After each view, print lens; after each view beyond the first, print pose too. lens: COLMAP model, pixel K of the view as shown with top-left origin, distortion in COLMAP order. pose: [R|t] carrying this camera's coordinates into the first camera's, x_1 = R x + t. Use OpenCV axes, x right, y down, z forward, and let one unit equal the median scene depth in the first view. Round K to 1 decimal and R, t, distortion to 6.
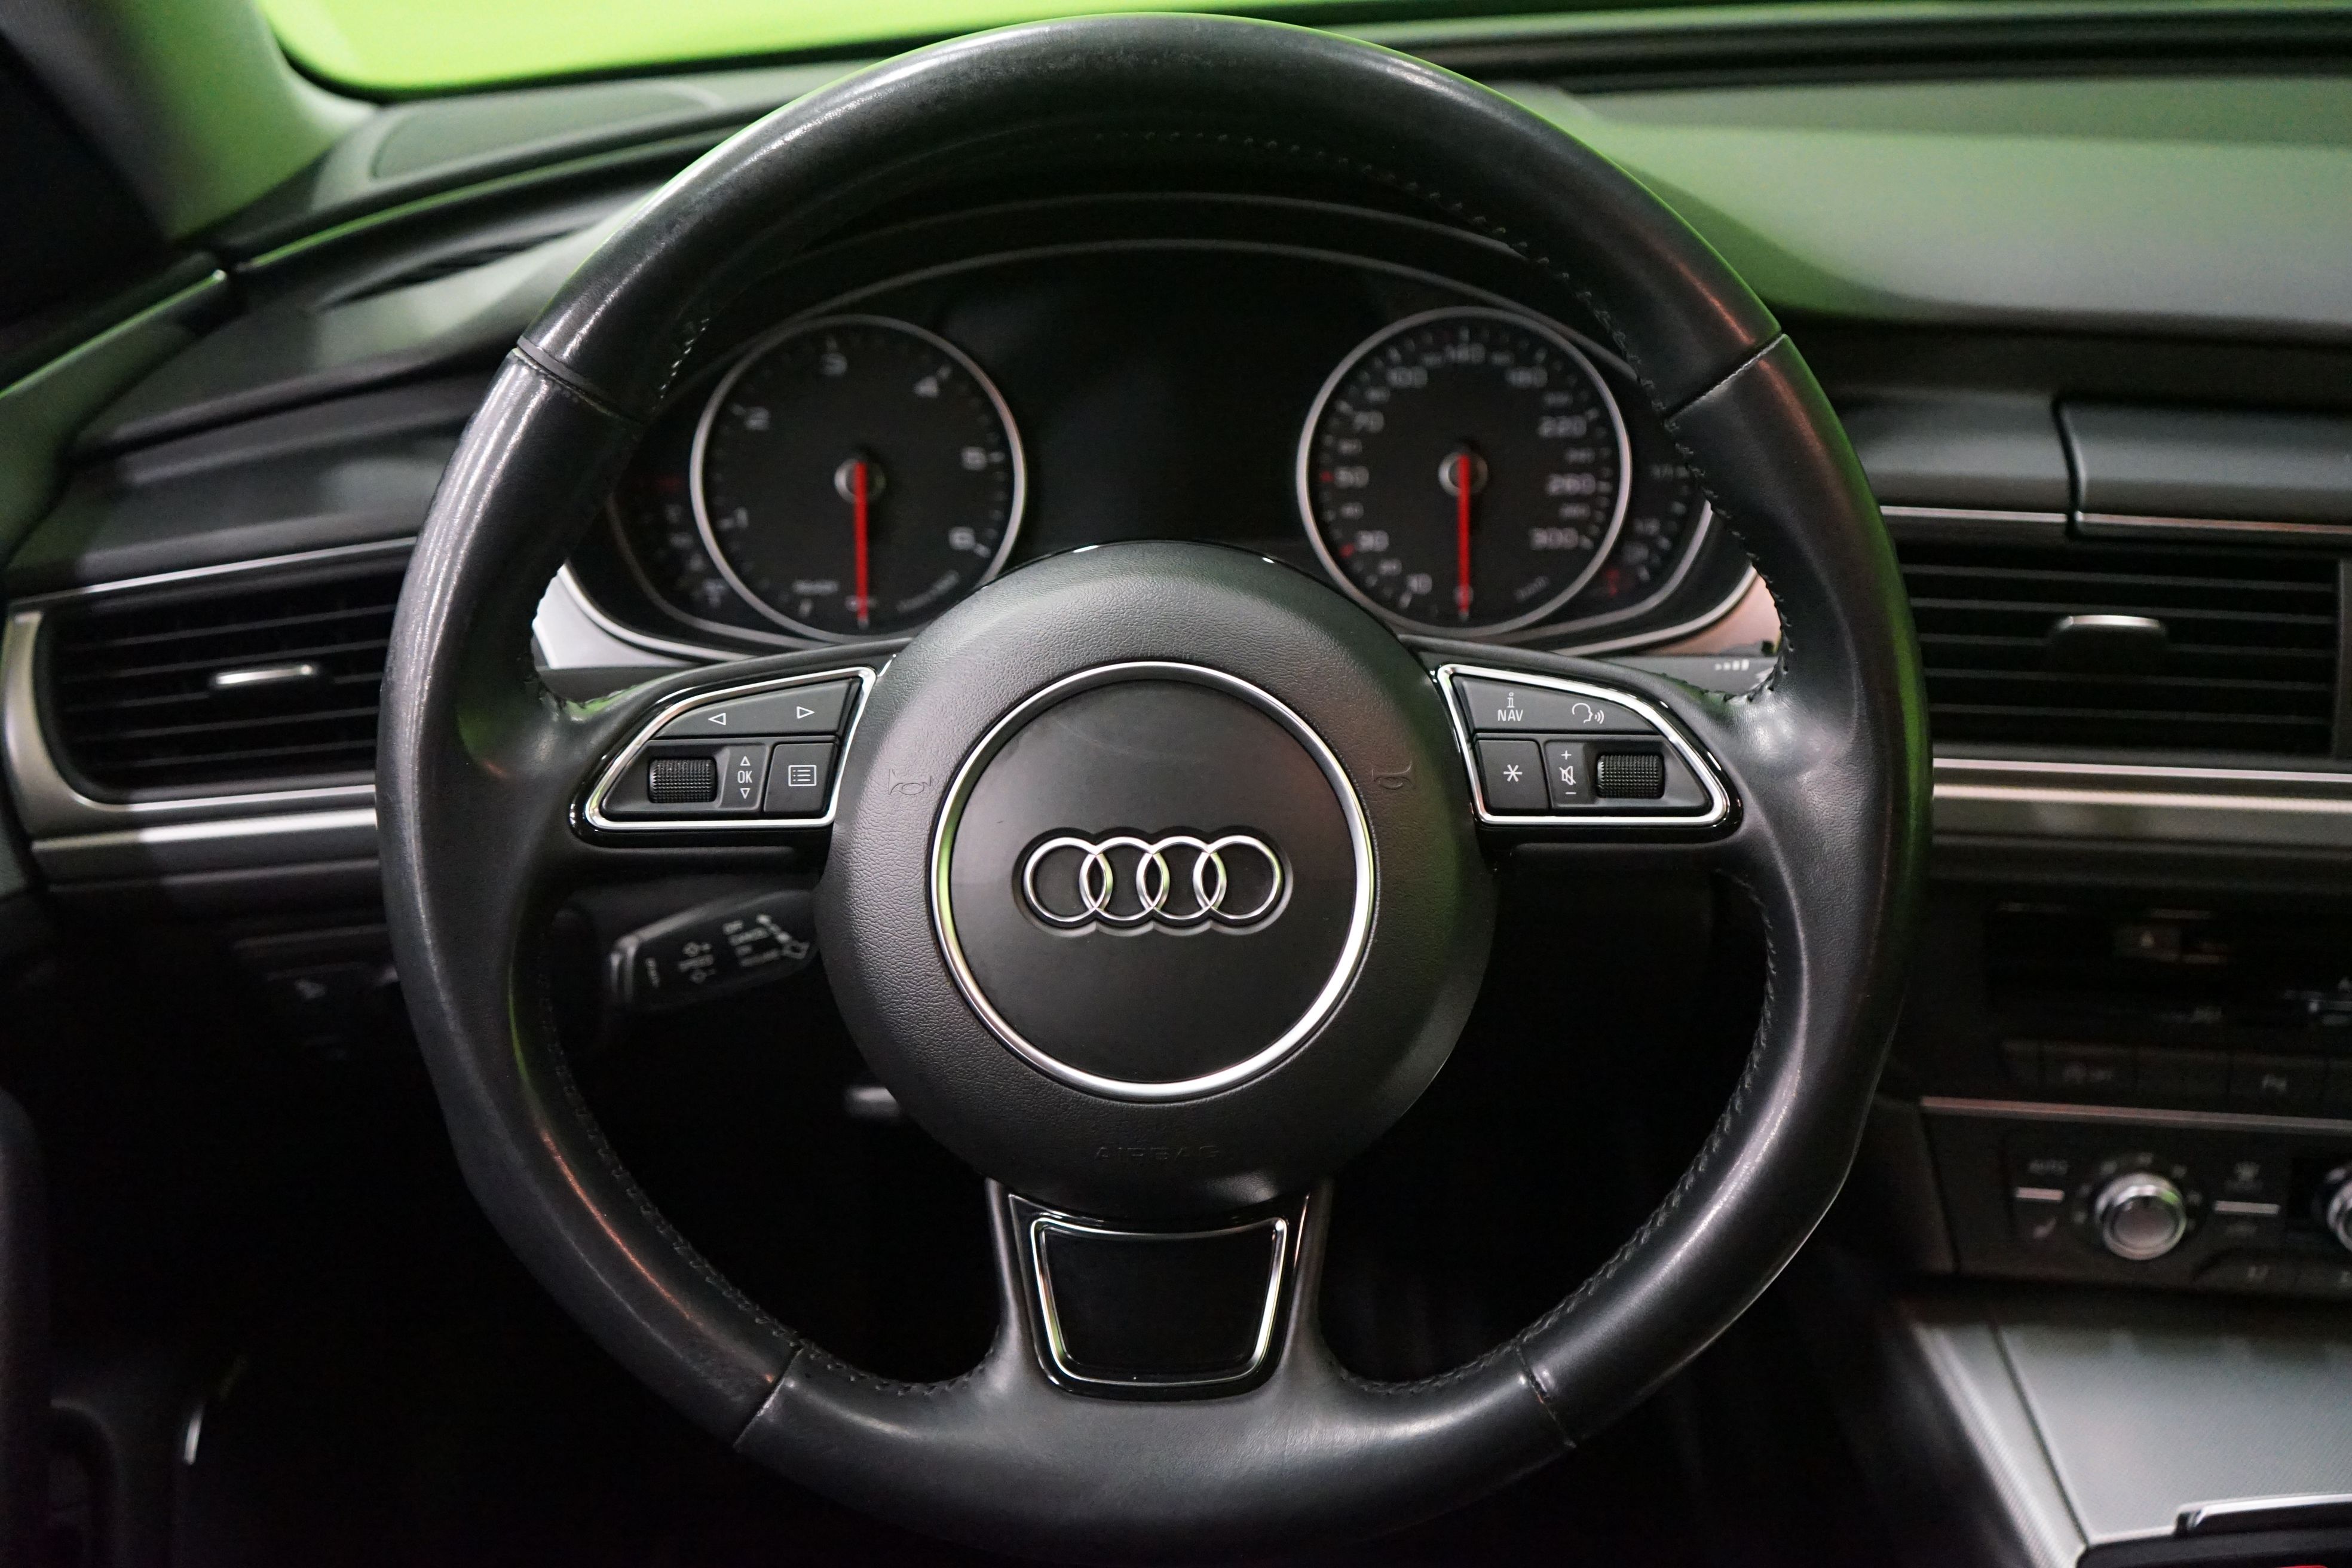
lens RADIAL K [[2400.3, 0, 1175.4], [0, 2400.3, 784.4], [0, 0, 1]] dist [0.029714, 0.000000]
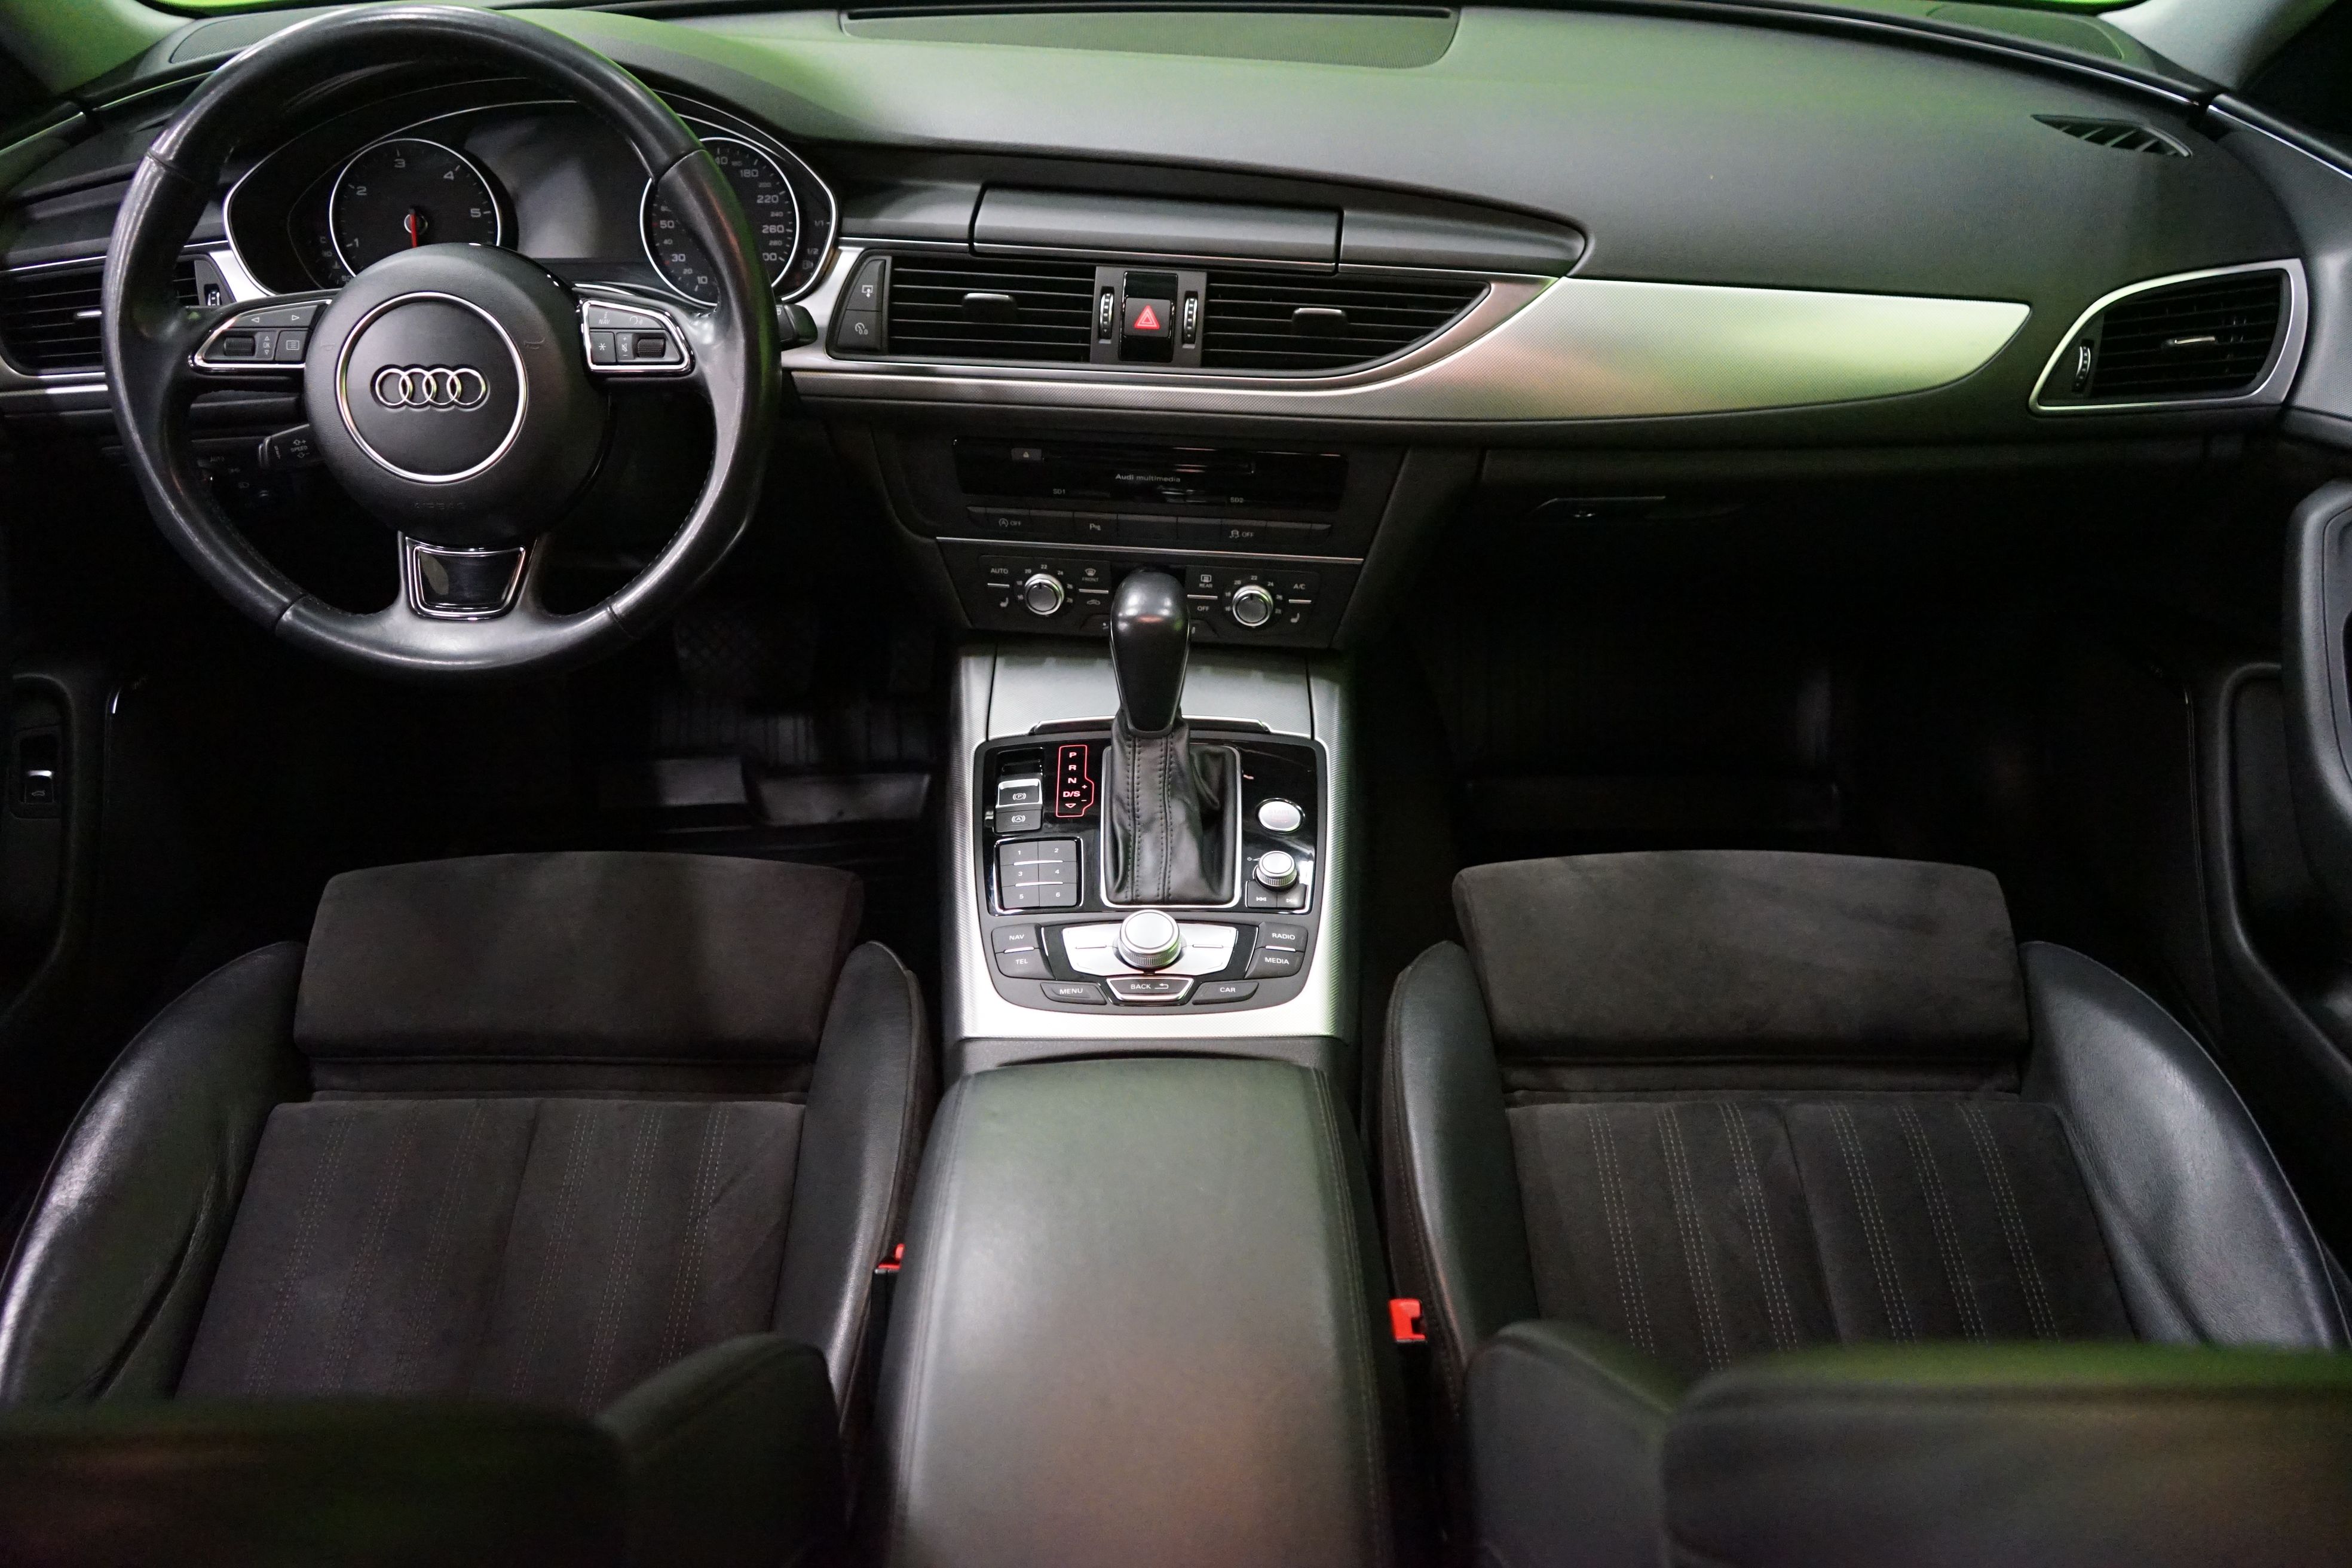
lens RADIAL K [[1918.3, 0, 1177.6], [0, 1918.3, 778.6], [0, 0, 1]] dist [0.000807, 0.017924]
pose [[0.999972, 0.007422, 0.001321, 0.550843], [-0.007531, 0.991539, 0.129587, 0.129854], [-0.000348, -0.129594, 0.991567, -0.698232]]
